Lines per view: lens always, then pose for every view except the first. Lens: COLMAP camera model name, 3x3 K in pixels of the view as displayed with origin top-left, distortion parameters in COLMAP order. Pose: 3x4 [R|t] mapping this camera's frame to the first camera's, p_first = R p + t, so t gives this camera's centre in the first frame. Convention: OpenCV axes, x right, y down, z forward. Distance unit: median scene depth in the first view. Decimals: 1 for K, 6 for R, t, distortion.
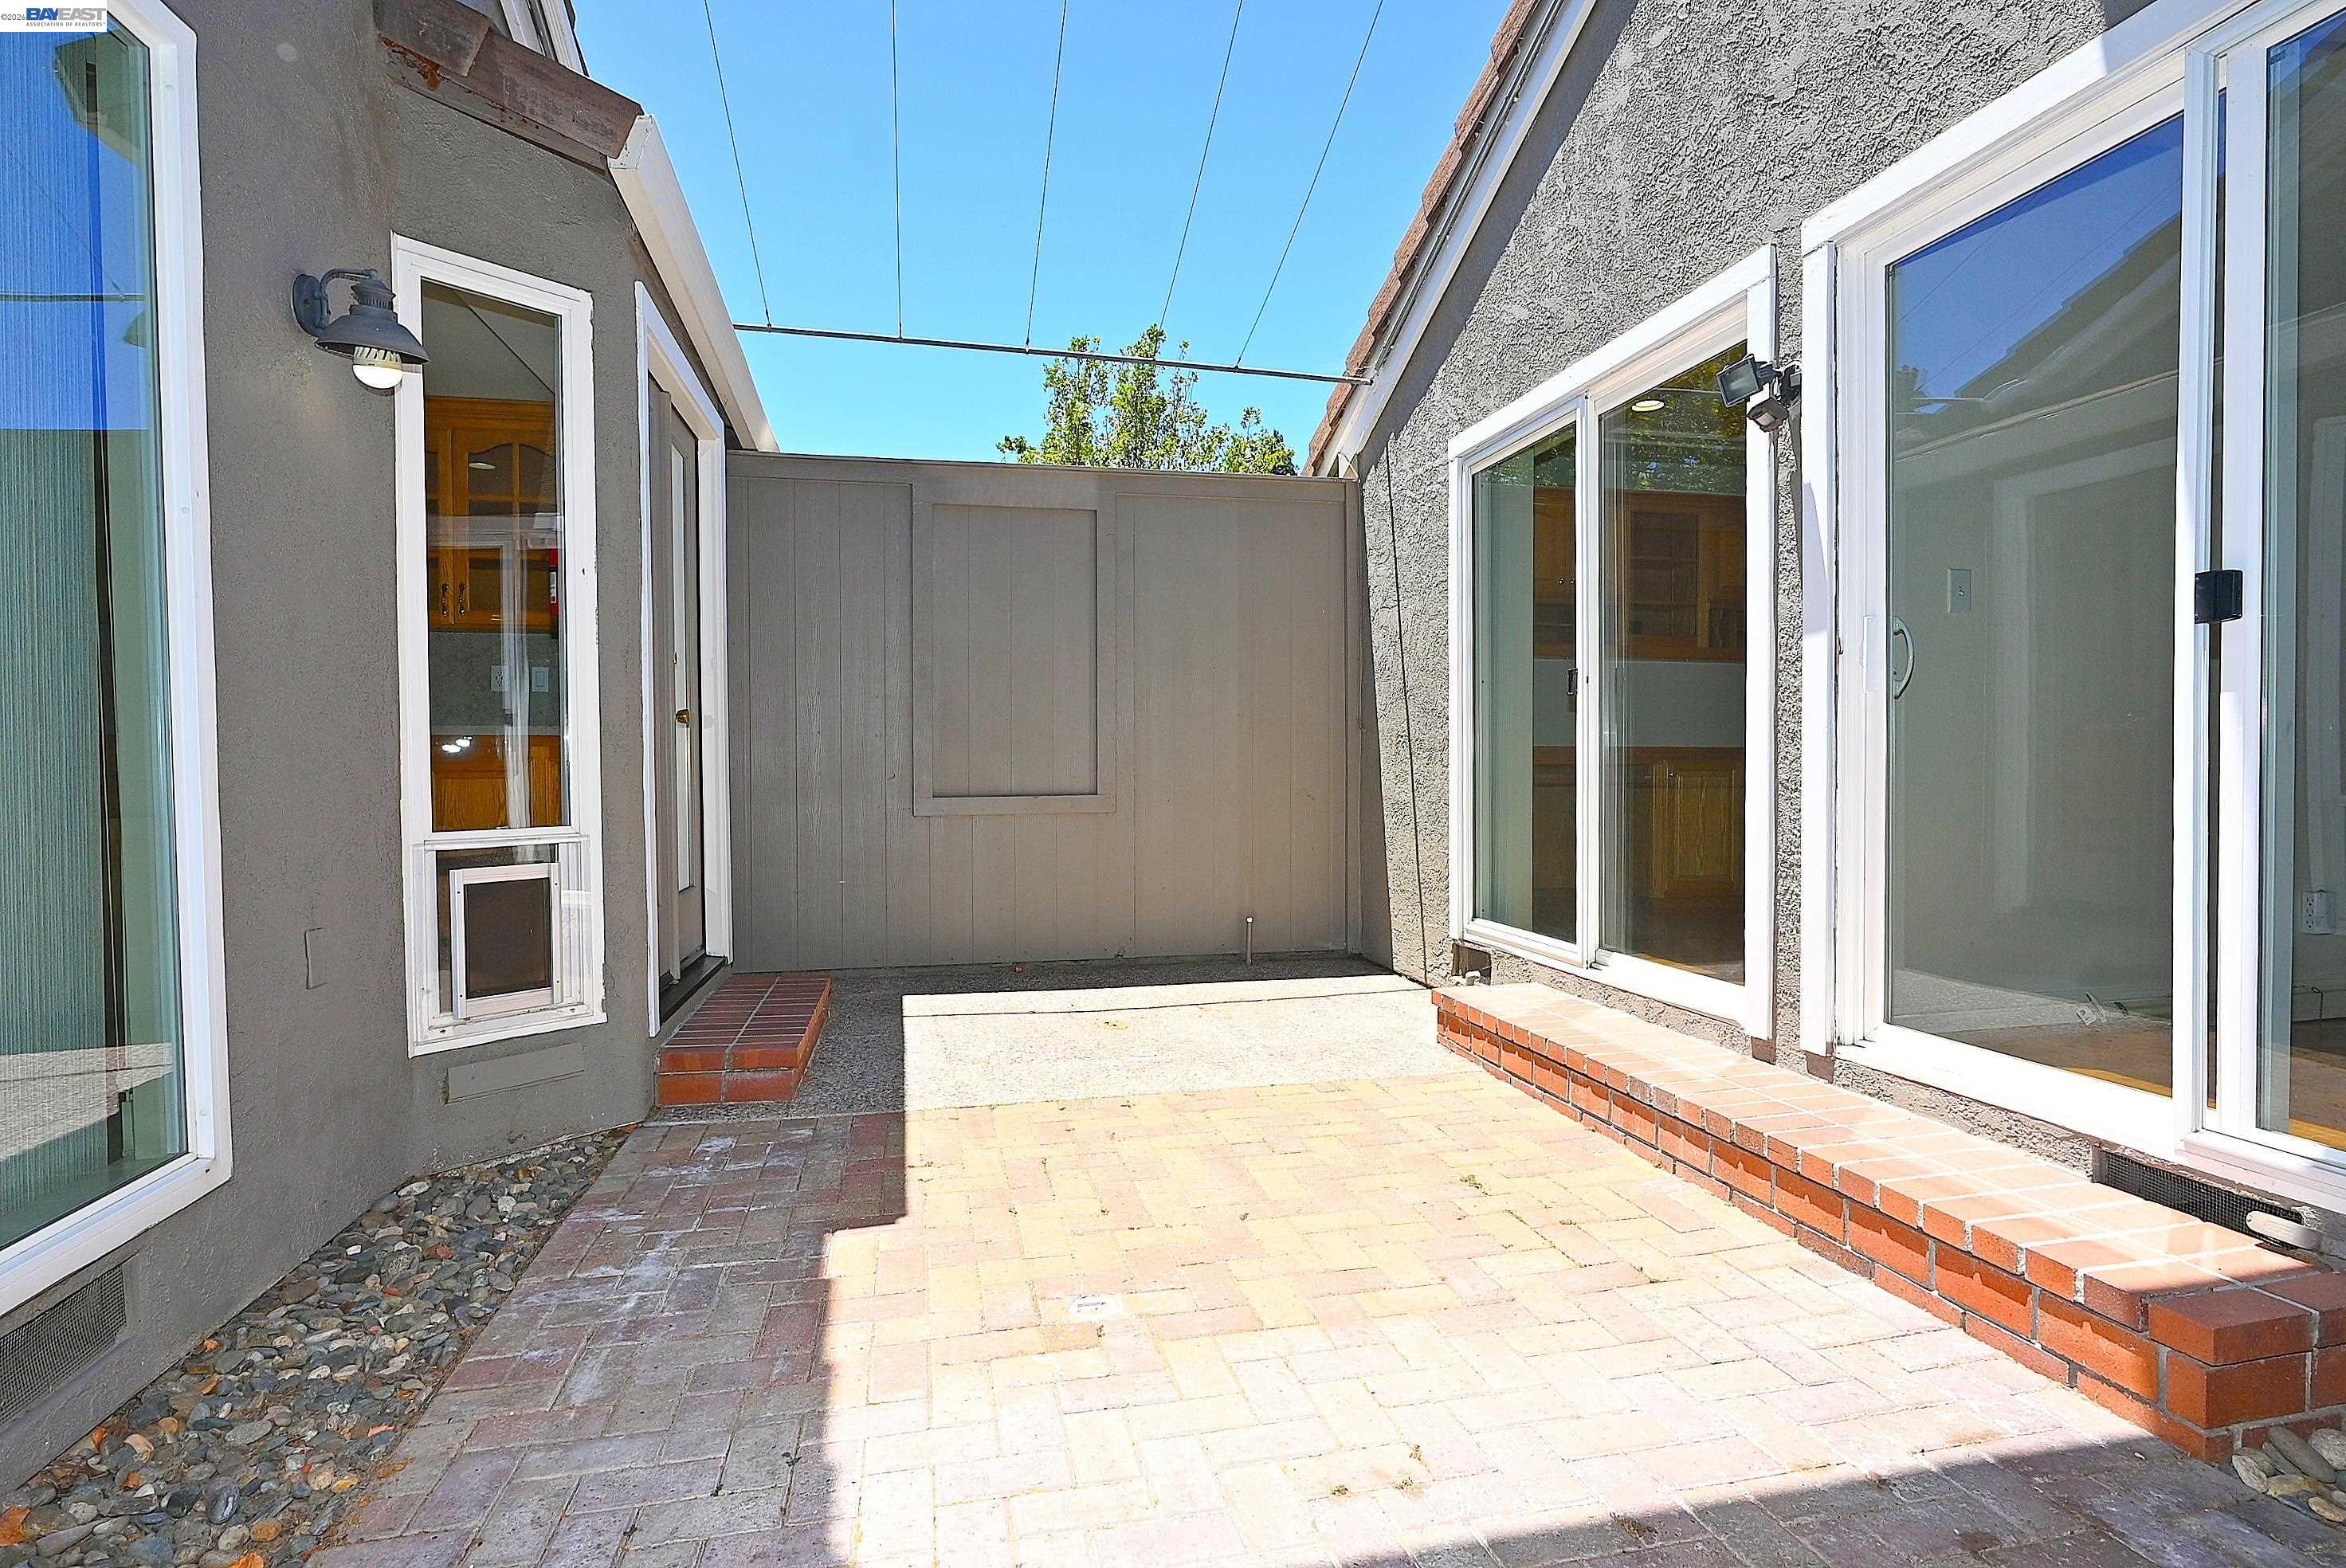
lens RADIAL K [[1160.9, 0, 1174.5], [0, 1160.9, 786.0], [0, 0, 1]] dist [-0.004359, 0.001911]
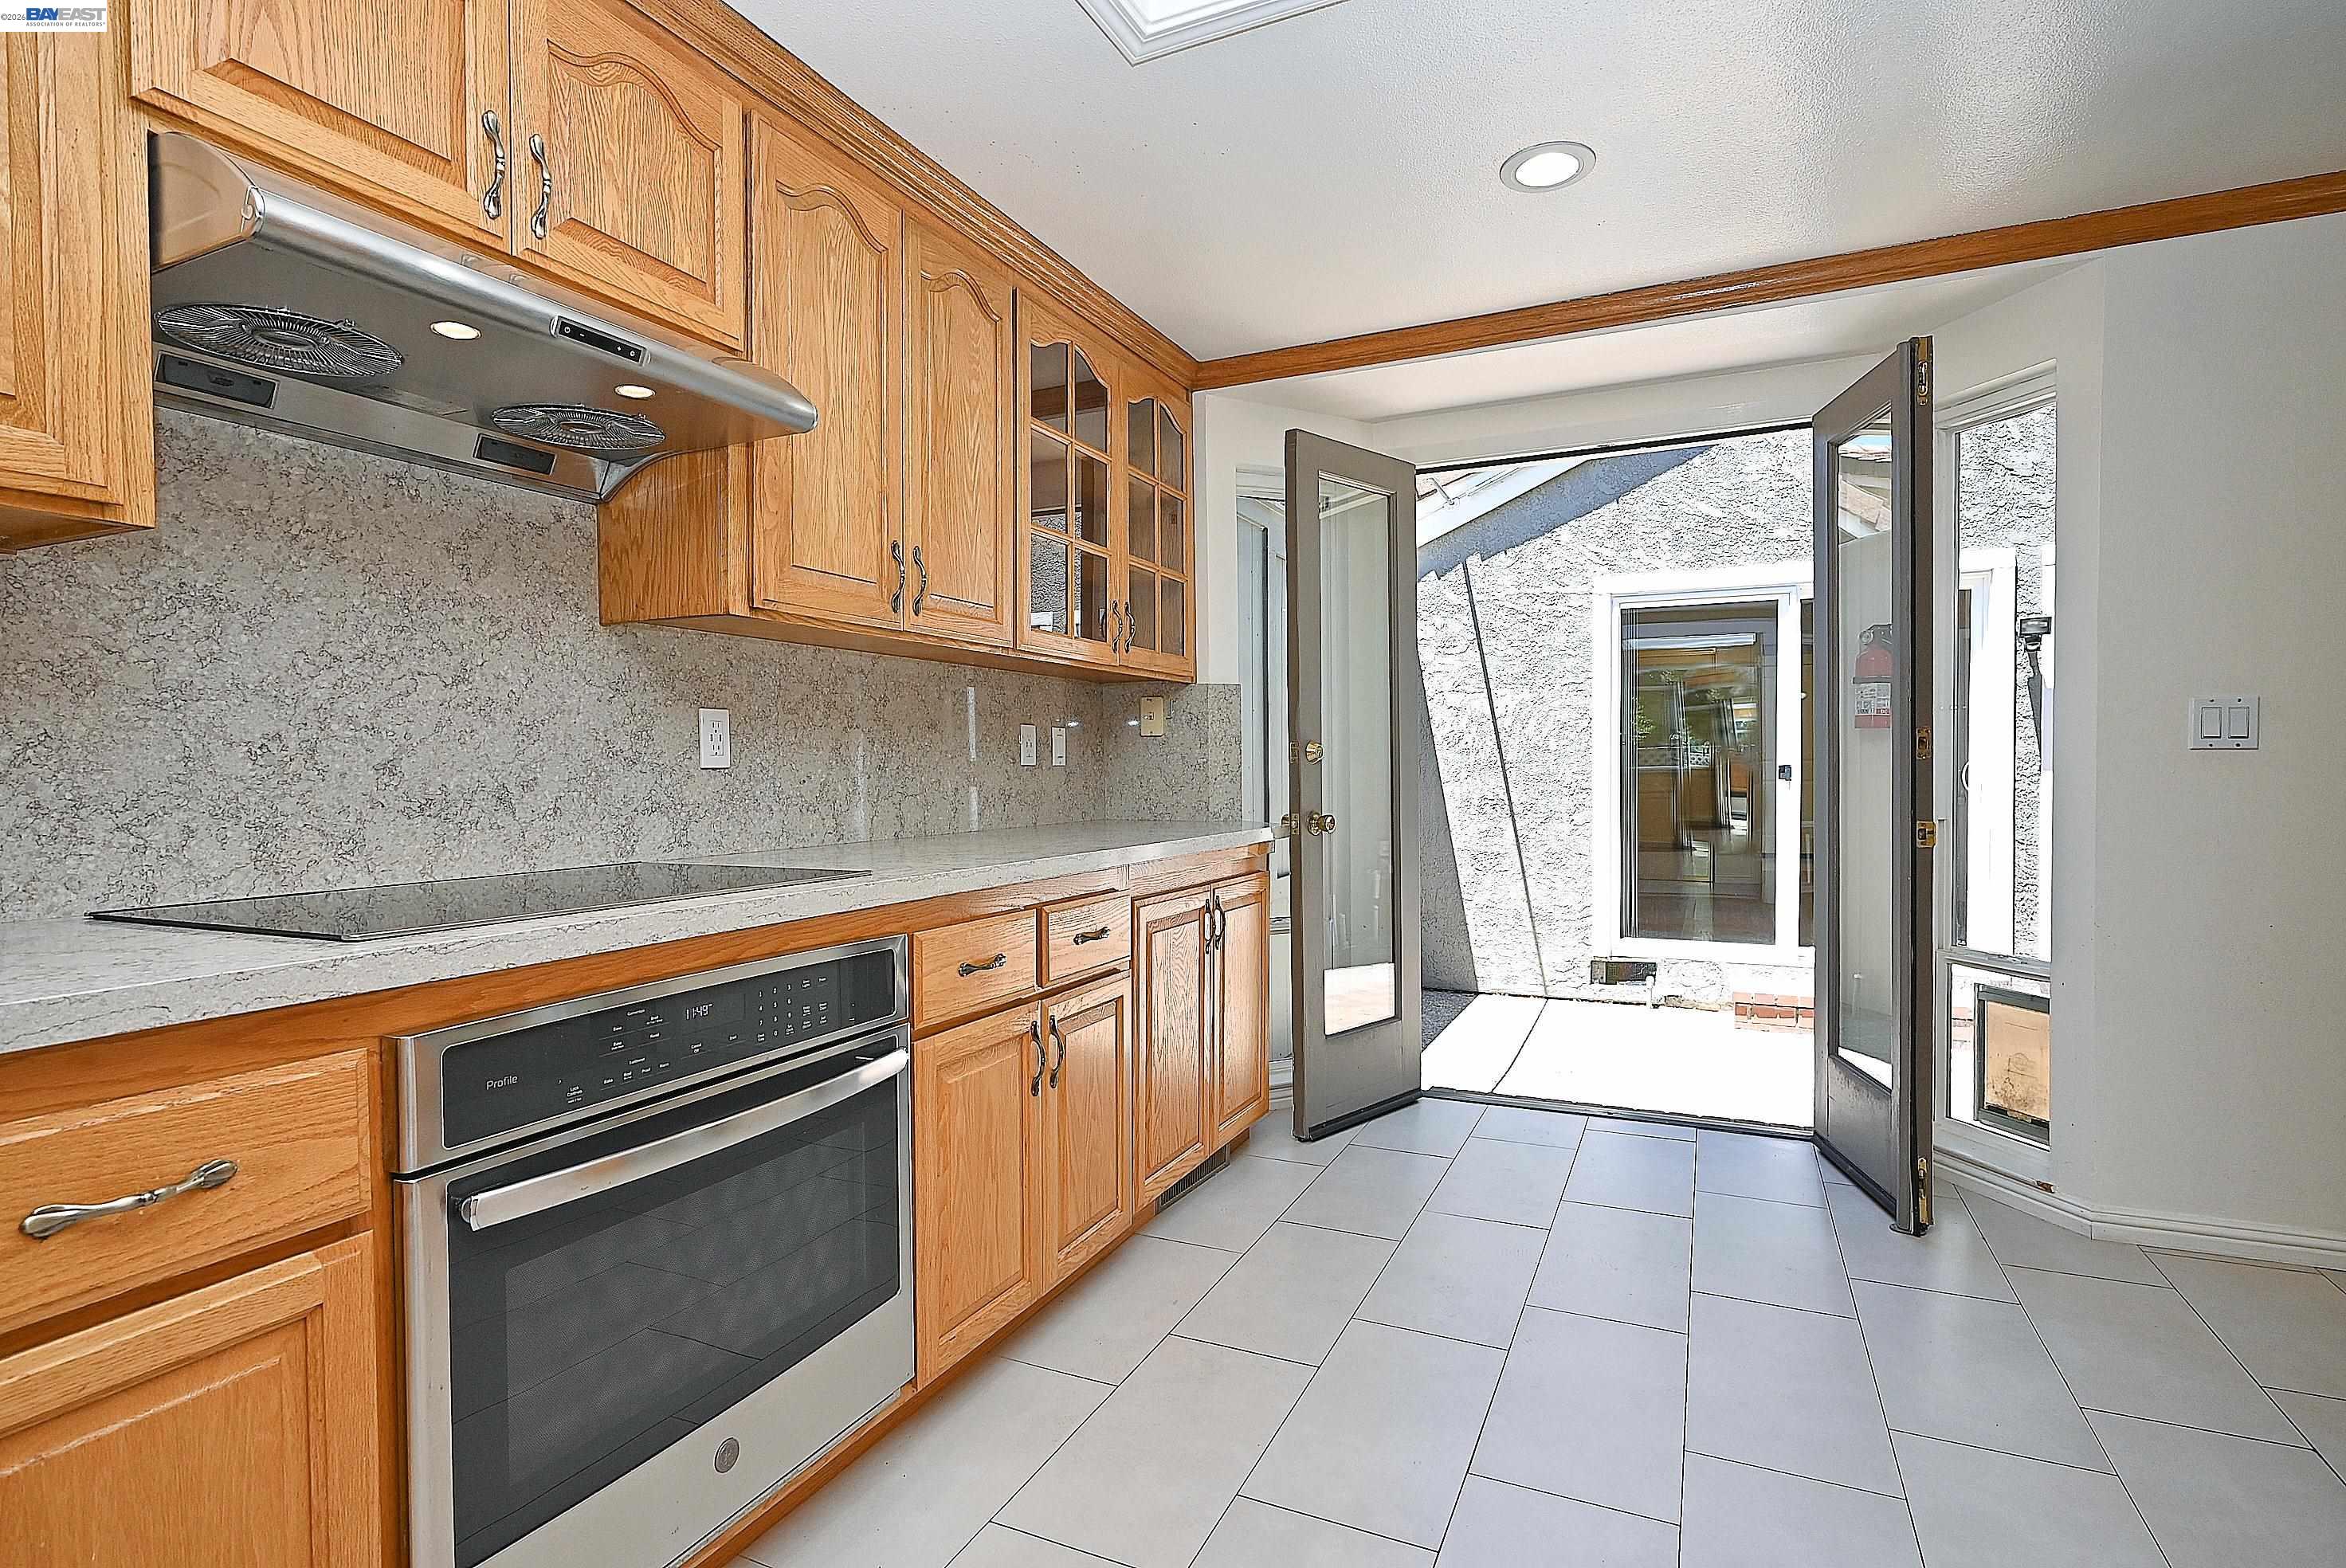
lens RADIAL K [[1160.9, 0, 1174.5], [0, 1160.9, 786.0], [0, 0, 1]] dist [-0.004359, 0.001911]
pose [[0.615293, -0.012715, 0.788196, -1.156561], [0.019689, 0.999806, 0.000759, -0.077200], [-0.788053, 0.015052, 0.615424, 0.603722]]
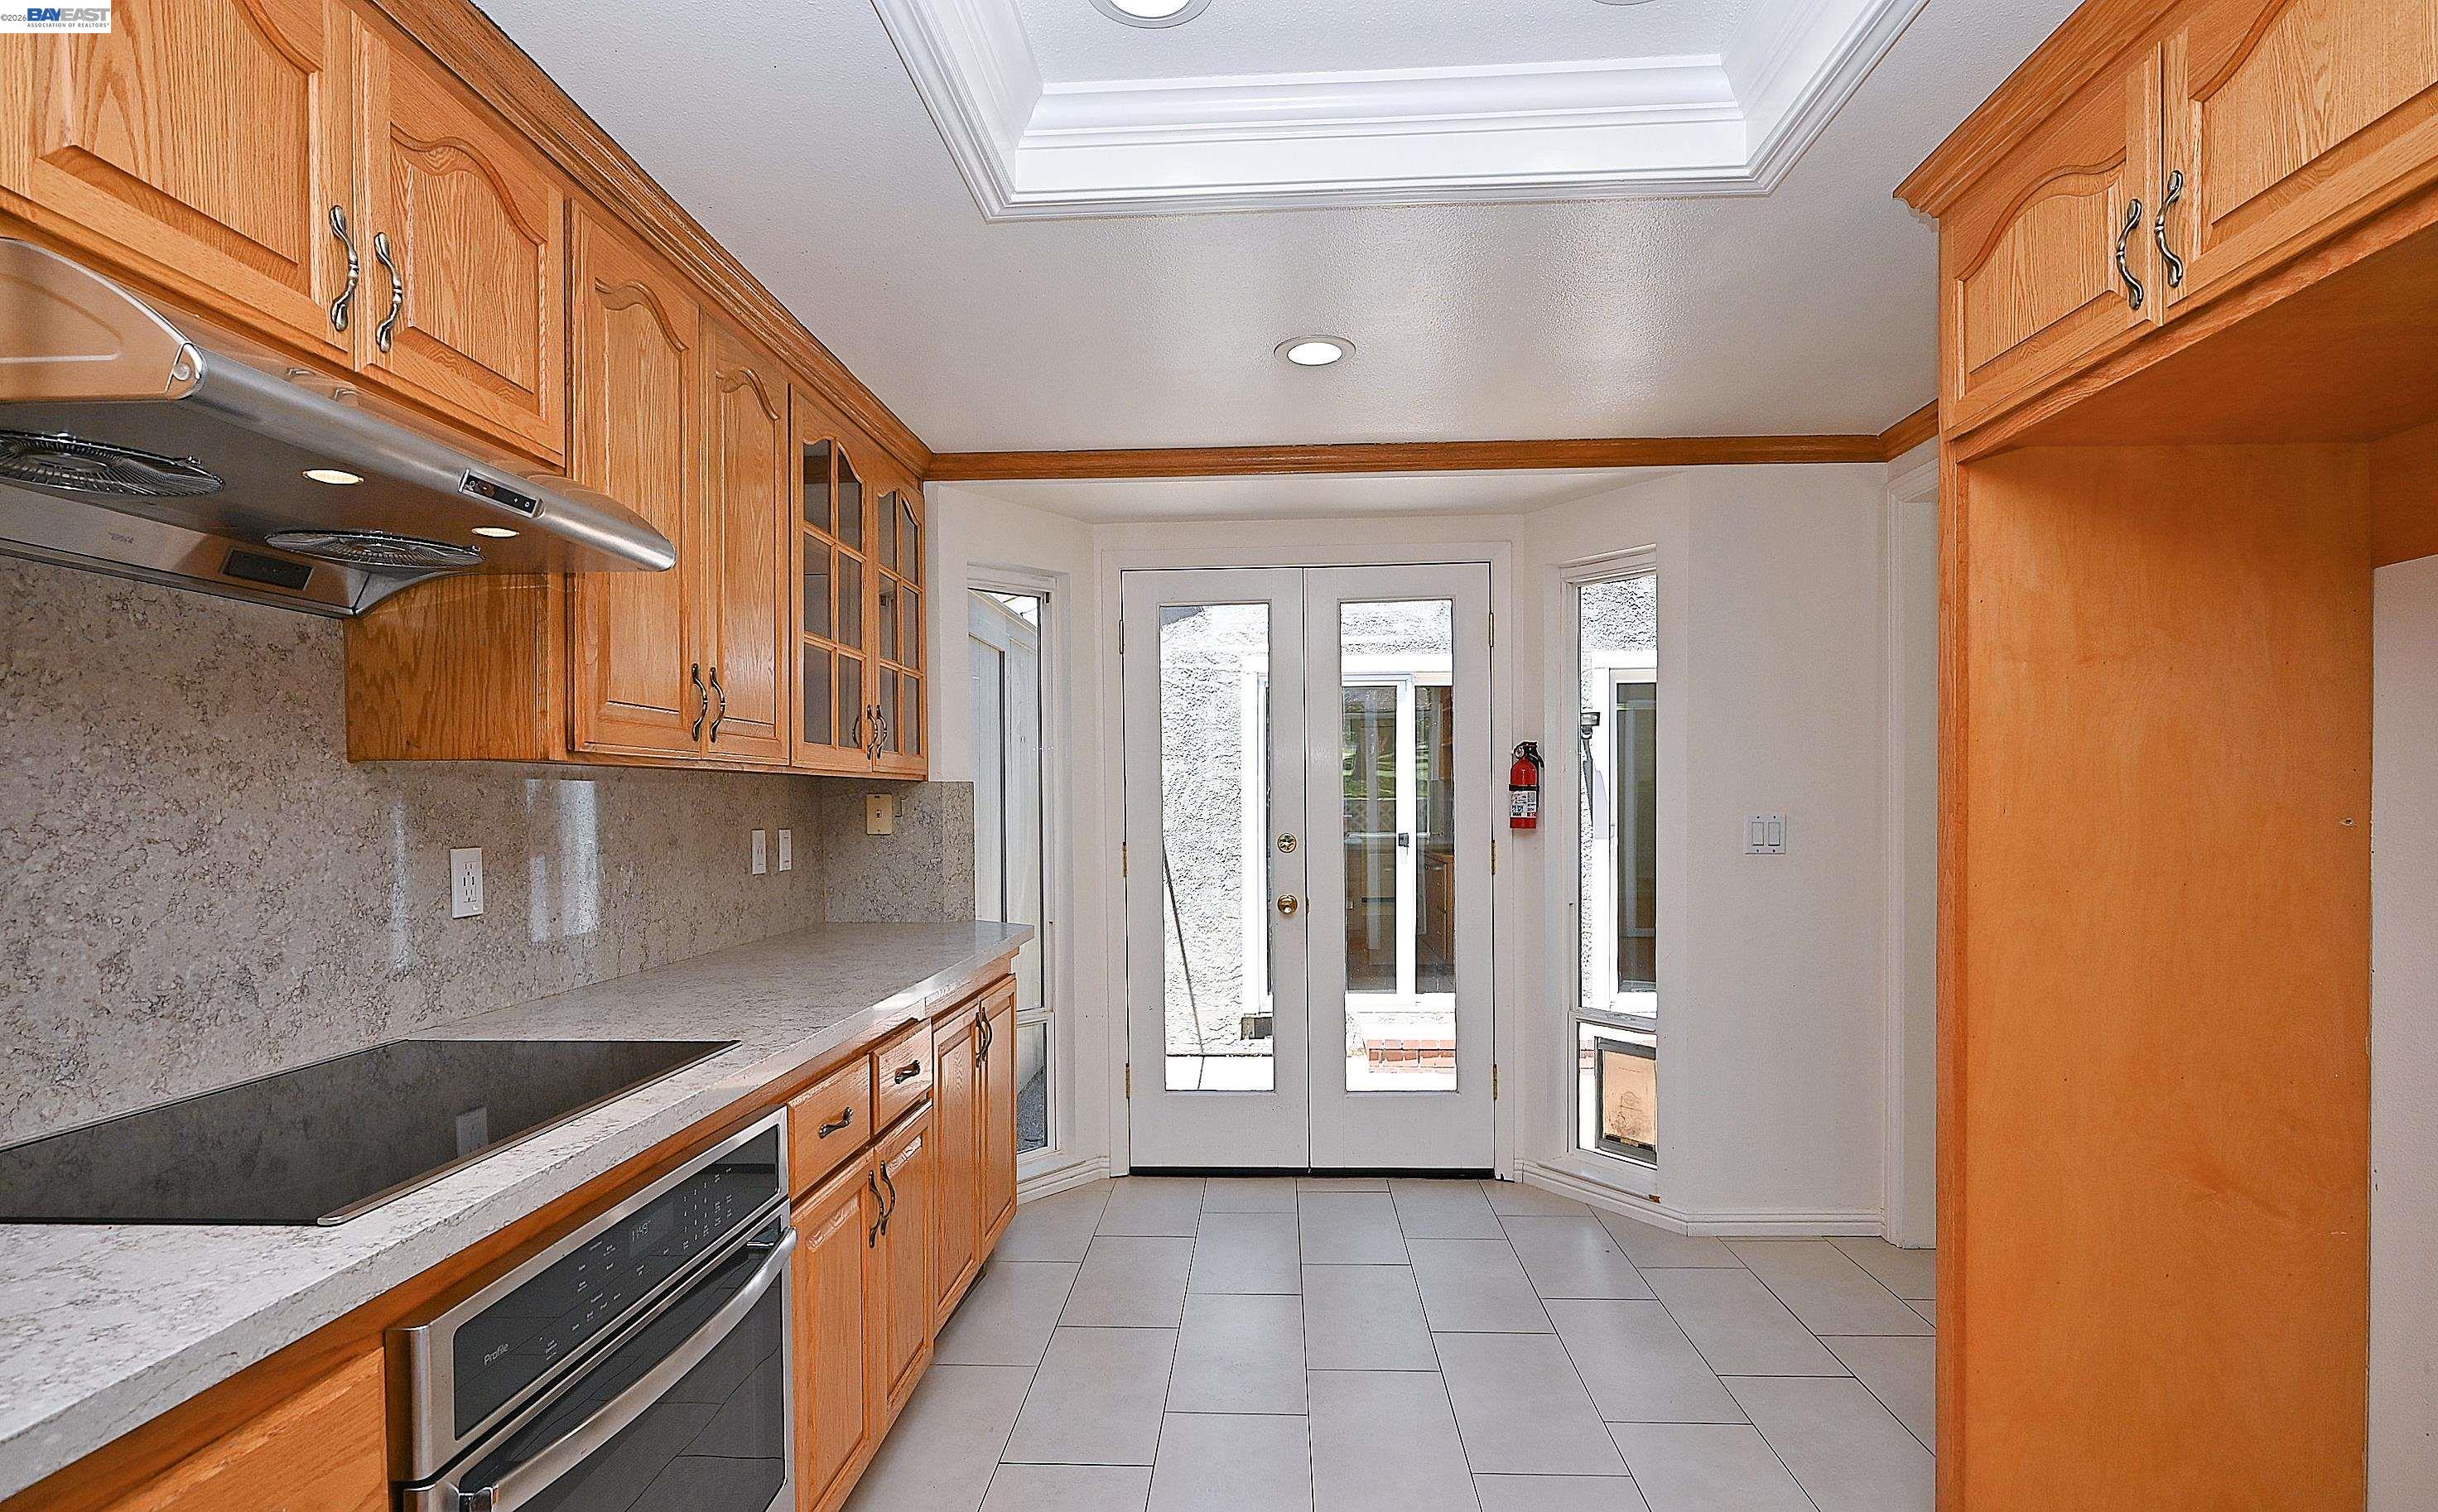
lens RADIAL K [[1207.6, 0, 1225.9], [0, 1207.6, 816.1], [0, 0, 1]] dist [-0.002668, 0.000763]
pose [[0.267979, -0.009630, 0.963377, -1.238016], [0.025054, 0.999682, 0.003023, -0.118406], [-0.963099, 0.023326, 0.268135, 0.671153]]
